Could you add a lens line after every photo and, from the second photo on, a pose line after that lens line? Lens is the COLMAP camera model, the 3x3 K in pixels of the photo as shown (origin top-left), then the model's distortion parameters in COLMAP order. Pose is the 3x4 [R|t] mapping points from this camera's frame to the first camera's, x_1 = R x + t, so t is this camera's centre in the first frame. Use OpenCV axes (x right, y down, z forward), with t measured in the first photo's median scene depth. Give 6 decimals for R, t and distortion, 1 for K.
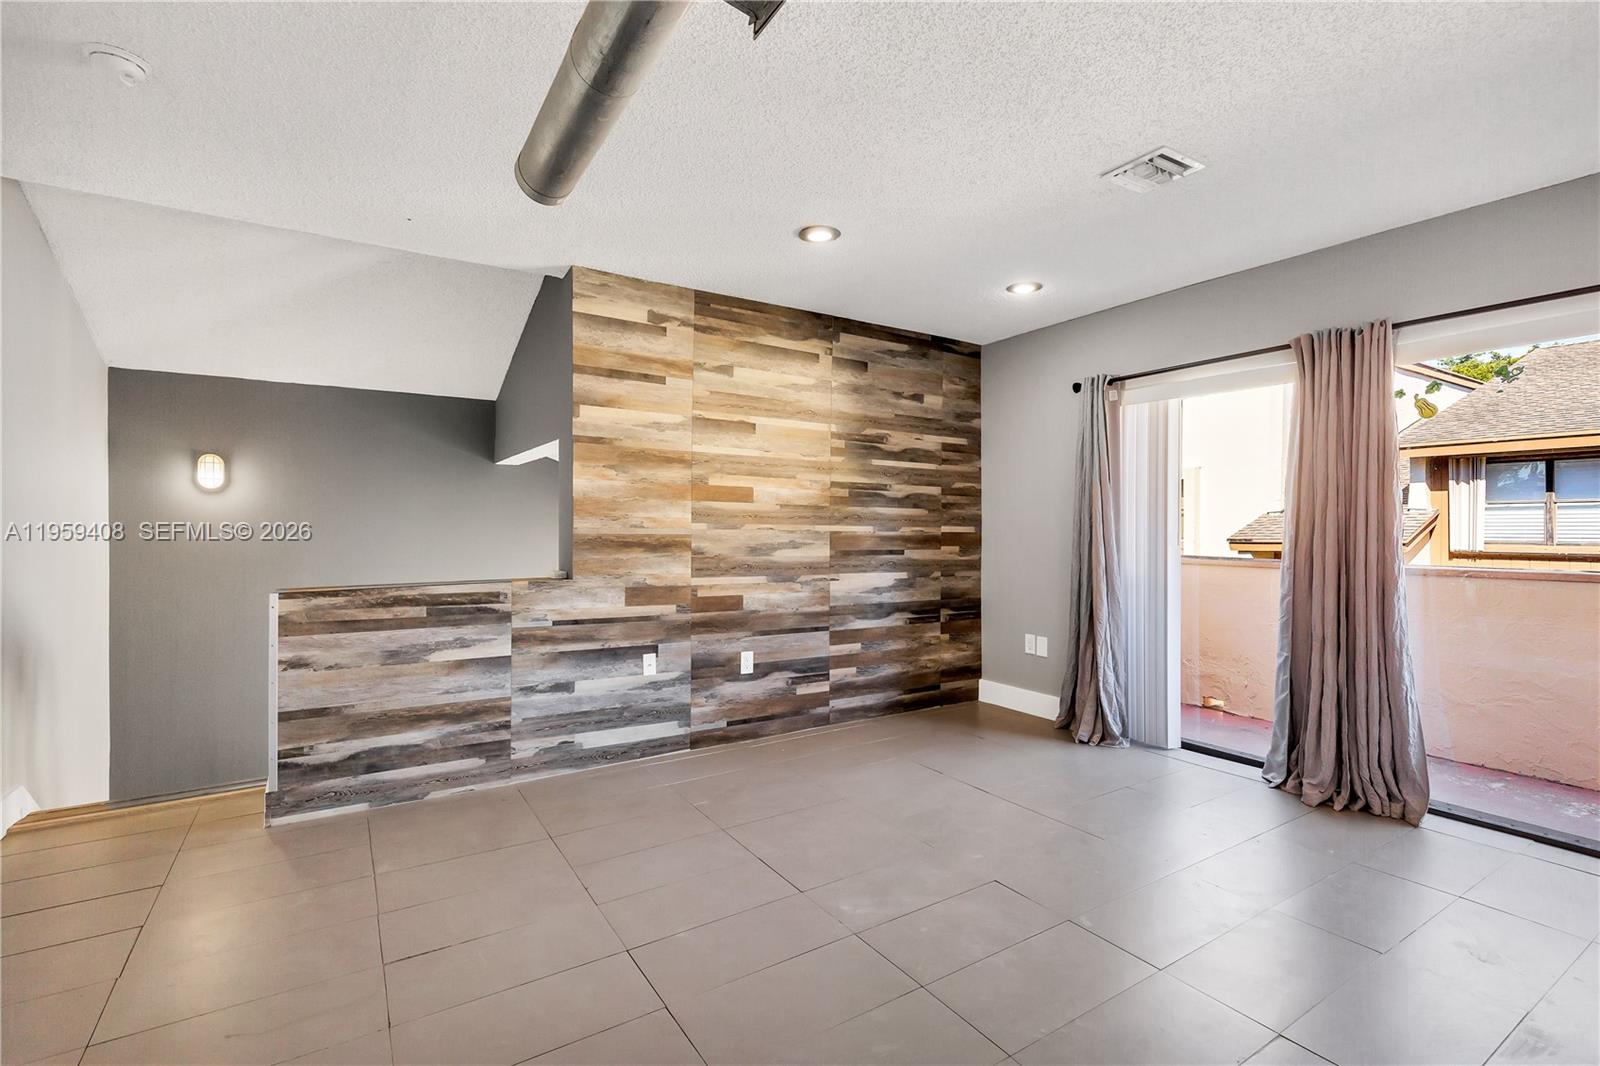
lens RADIAL K [[726.6, 0, 799.3], [0, 726.6, 532.9], [0, 0, 1]] dist [0.008529, -0.001686]
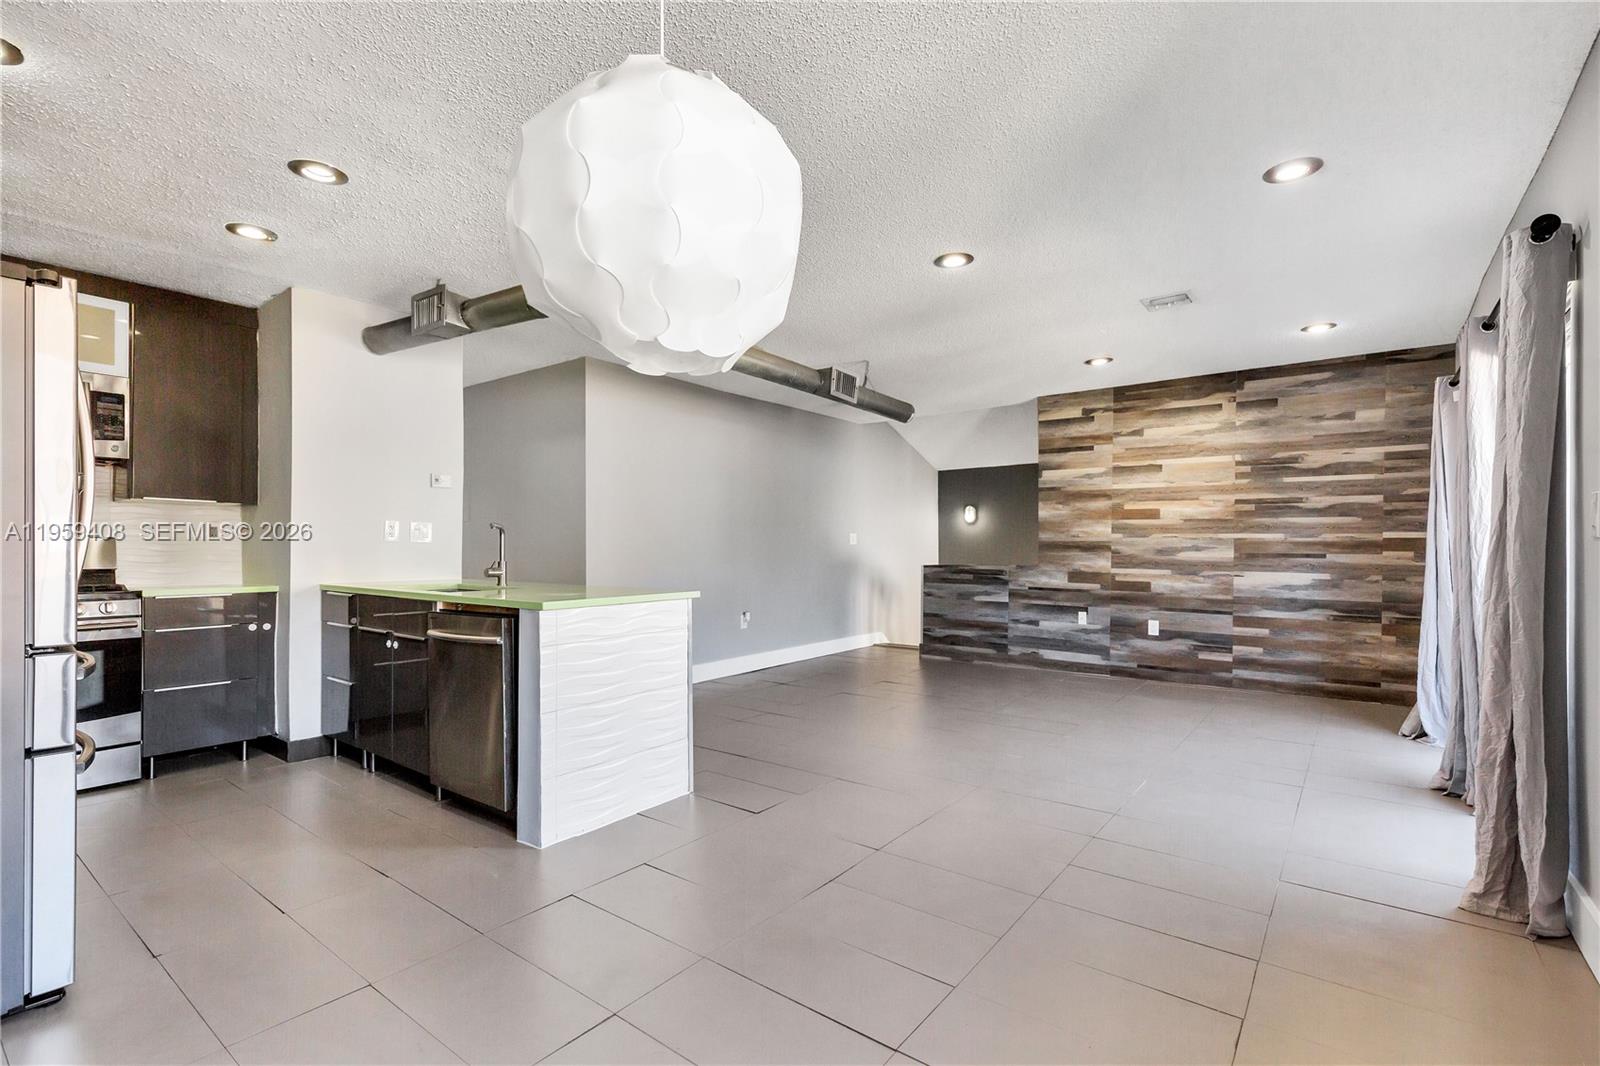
lens RADIAL K [[726.6, 0, 804.2], [0, 726.6, 551.5], [0, 0, 1]] dist [0.008529, -0.001686]
pose [[0.339833, 0.002141, -0.940484, 1.088778], [-0.005253, 0.999986, 0.000378, 0.027164], [0.940471, 0.004812, 0.339839, -0.170715]]
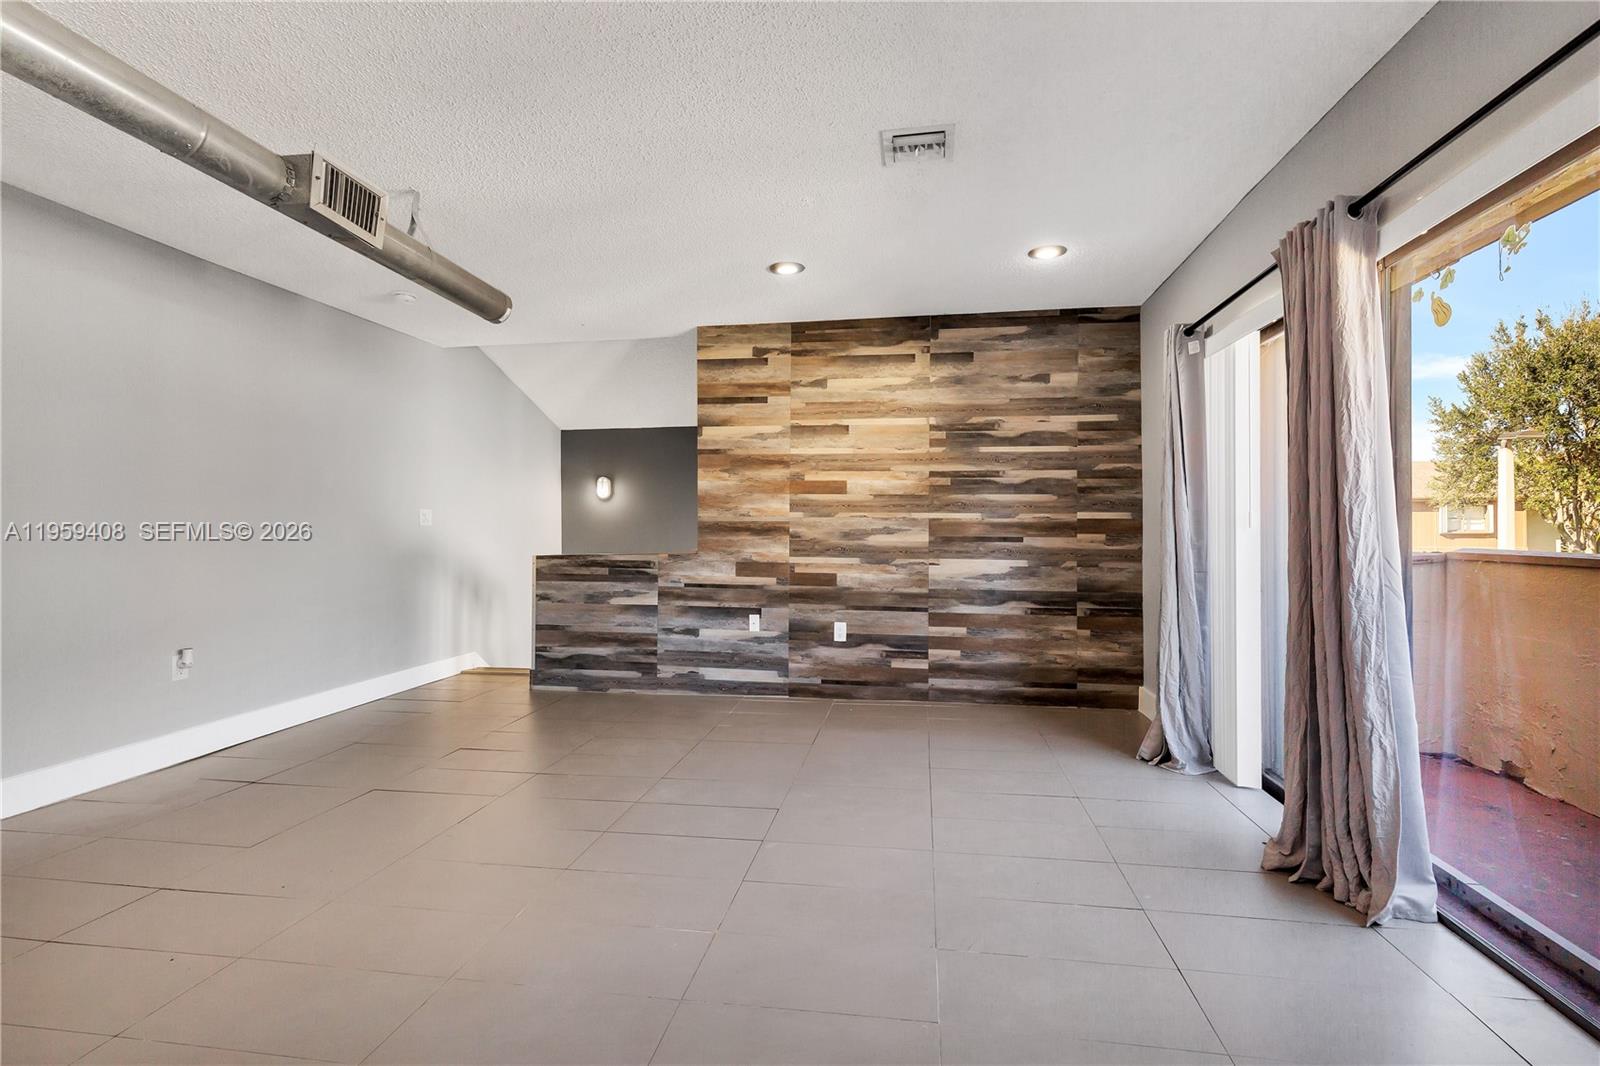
lens RADIAL K [[726.6, 0, 805.5], [0, 726.6, 527.9], [0, 0, 1]] dist [0.008529, -0.001686]
pose [[0.746928, -0.006619, -0.664872, 0.667158], [-0.000995, 0.999938, -0.011073, 0.025824], [0.664905, 0.008933, 0.746875, 0.096530]]
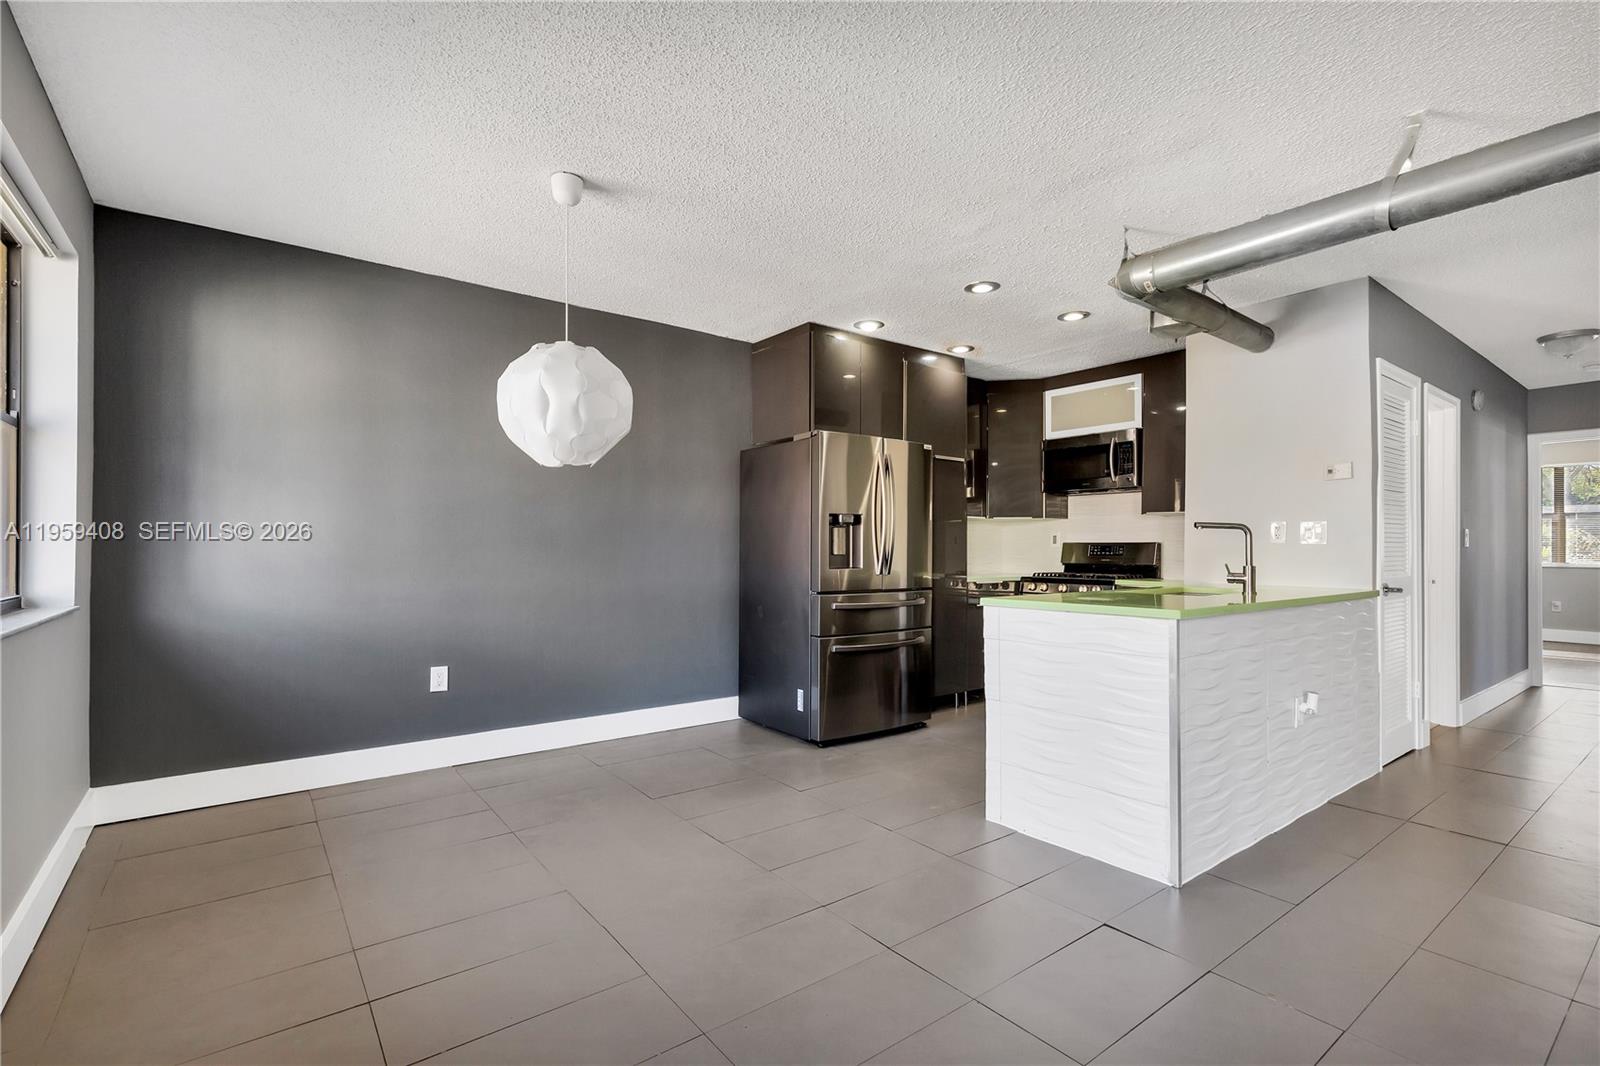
lens RADIAL K [[726.6, 0, 801.9], [0, 726.6, 545.5], [0, 0, 1]] dist [0.008529, -0.001686]
pose [[-0.996595, -0.006312, -0.082216, 0.630840], [-0.006548, 0.999975, 0.002605, 0.020721], [0.082197, 0.003134, -0.996611, 0.555932]]
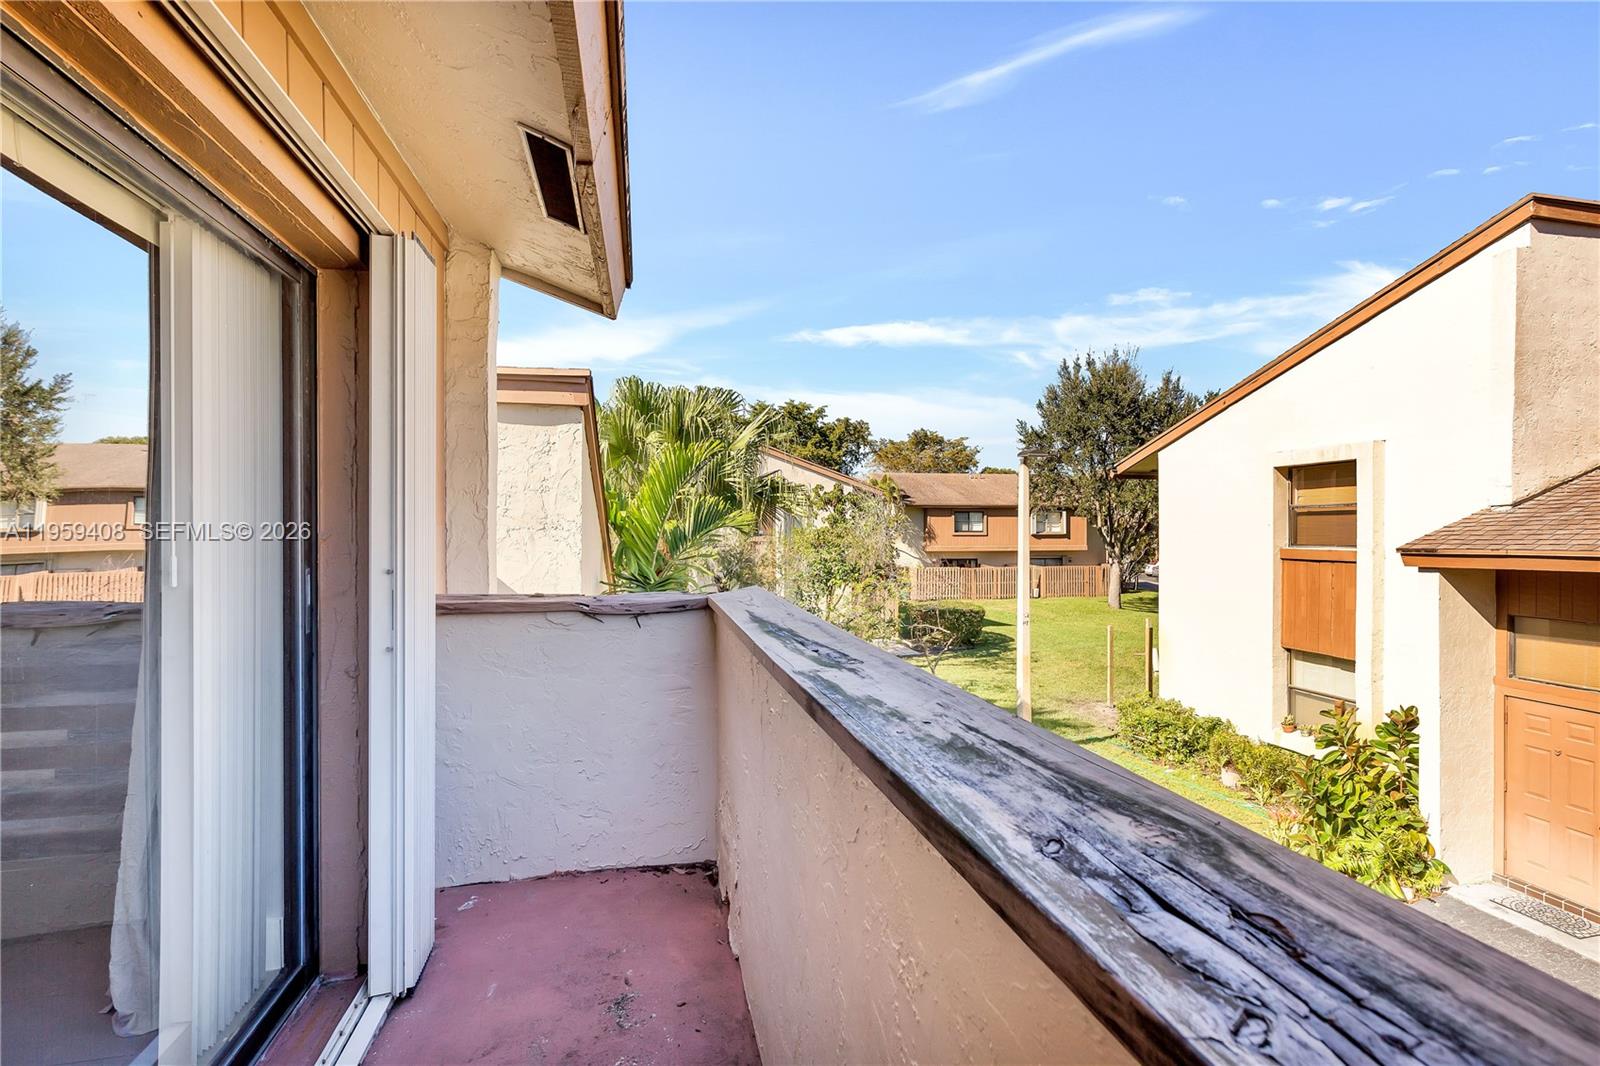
lens RADIAL K [[722.4, 0, 823.1], [0, 722.4, 529.8], [0, 0, 1]] dist [0.003988, 0.000034]
pose [[0.945094, 0.000027, -0.326799, 0.985894], [-0.001699, 0.999987, -0.004830, -0.014814], [0.326795, 0.005120, 0.945082, 0.708321]]
